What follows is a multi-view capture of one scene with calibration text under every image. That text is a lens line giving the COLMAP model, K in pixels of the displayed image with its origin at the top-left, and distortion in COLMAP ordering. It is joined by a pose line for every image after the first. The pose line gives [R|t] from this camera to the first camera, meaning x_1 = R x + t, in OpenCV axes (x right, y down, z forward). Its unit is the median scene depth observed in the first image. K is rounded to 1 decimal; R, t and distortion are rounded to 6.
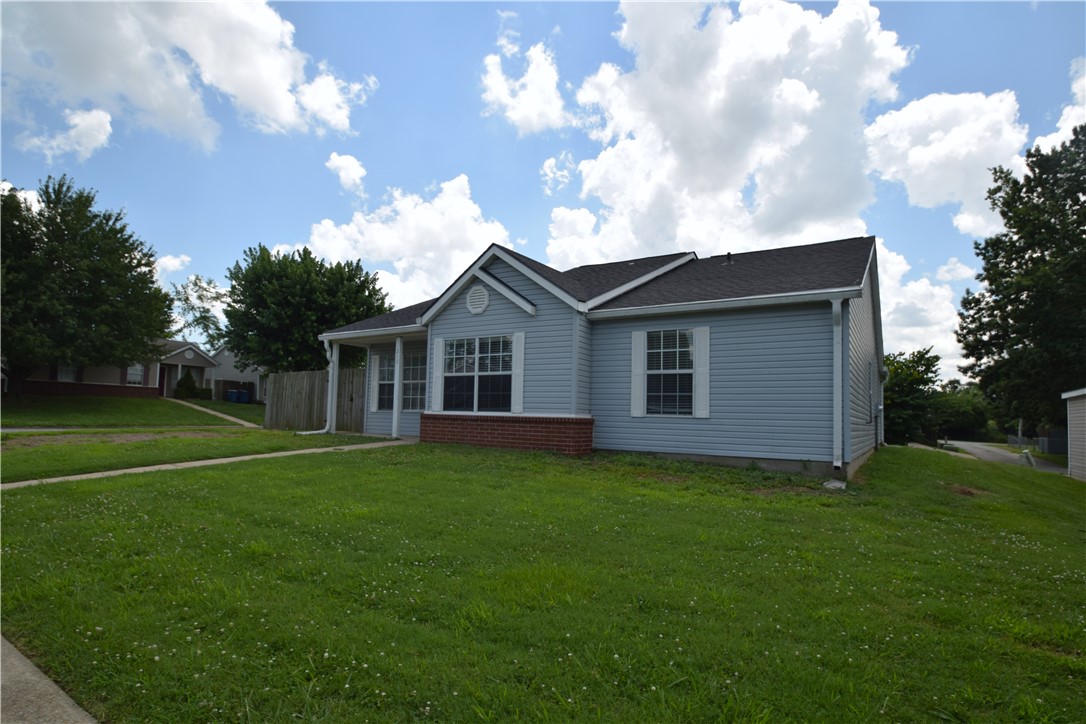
lens RADIAL K [[564.2, 0, 543.2], [0, 564.2, 354.5], [0, 0, 1]] dist [-0.028611, -0.001112]
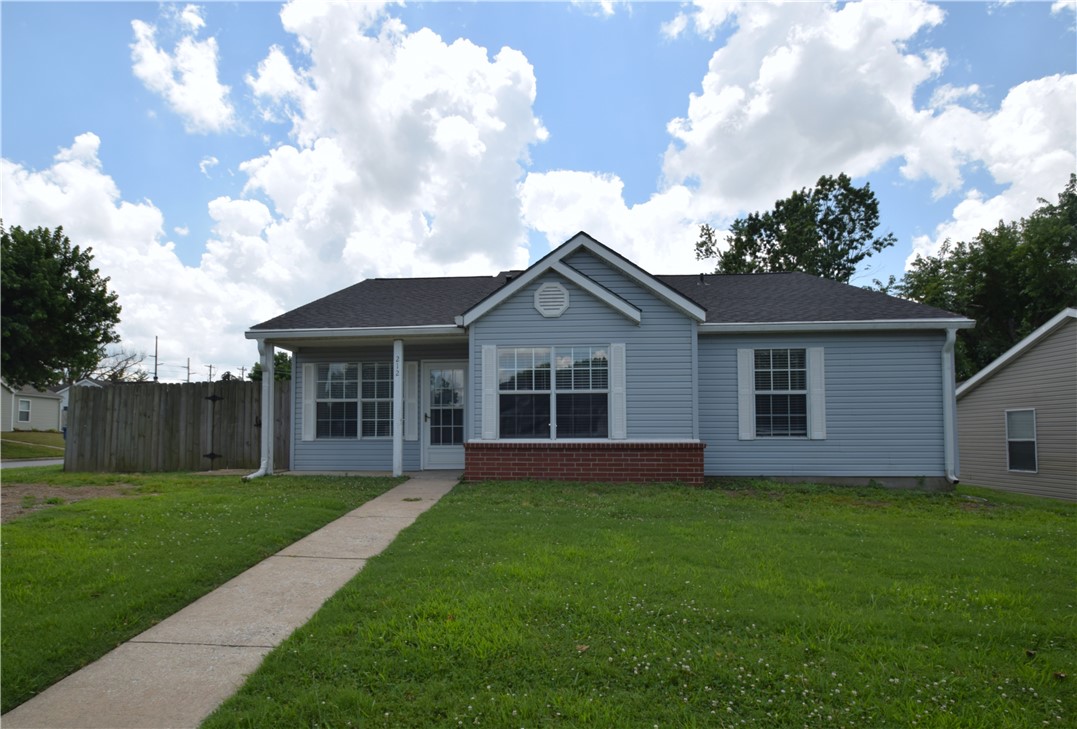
lens RADIAL K [[585.1, 0, 538.3], [0, 585.1, 377.1], [0, 0, 1]] dist [-0.020569, -0.001613]
pose [[0.881843, 0.025394, 0.470859, -0.560545], [-0.028507, 0.999593, -0.000519, 0.015802], [-0.470680, -0.012965, 0.882208, 0.291493]]
